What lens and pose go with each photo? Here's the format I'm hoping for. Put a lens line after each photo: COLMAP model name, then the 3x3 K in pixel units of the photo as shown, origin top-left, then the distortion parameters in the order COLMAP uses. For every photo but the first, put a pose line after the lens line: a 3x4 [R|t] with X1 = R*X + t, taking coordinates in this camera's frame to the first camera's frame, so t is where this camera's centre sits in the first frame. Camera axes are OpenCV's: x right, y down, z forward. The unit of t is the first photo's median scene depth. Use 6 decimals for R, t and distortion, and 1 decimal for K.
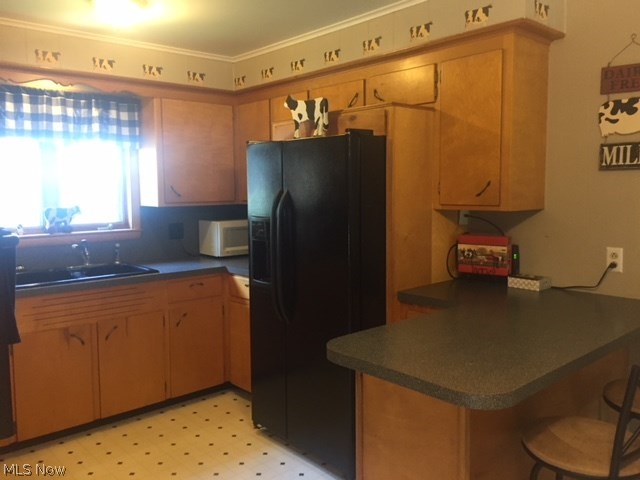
lens RADIAL K [[535.4, 0, 298.3], [0, 535.4, 224.2], [0, 0, 1]] dist [0.005616, 0.000228]
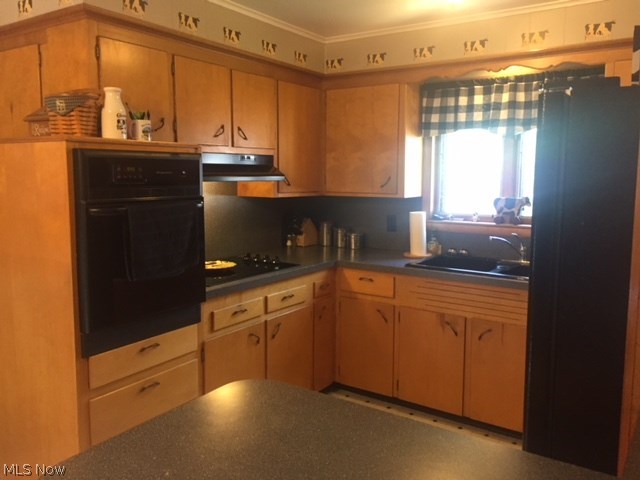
lens RADIAL K [[535.4, 0, 298.3], [0, 535.4, 224.2], [0, 0, 1]] dist [0.005616, 0.000228]
pose [[0.247431, 0.102080, -0.963513, 0.424686], [-0.075111, 0.993463, 0.085965, -0.041029], [0.965990, 0.051100, 0.253480, 0.416337]]
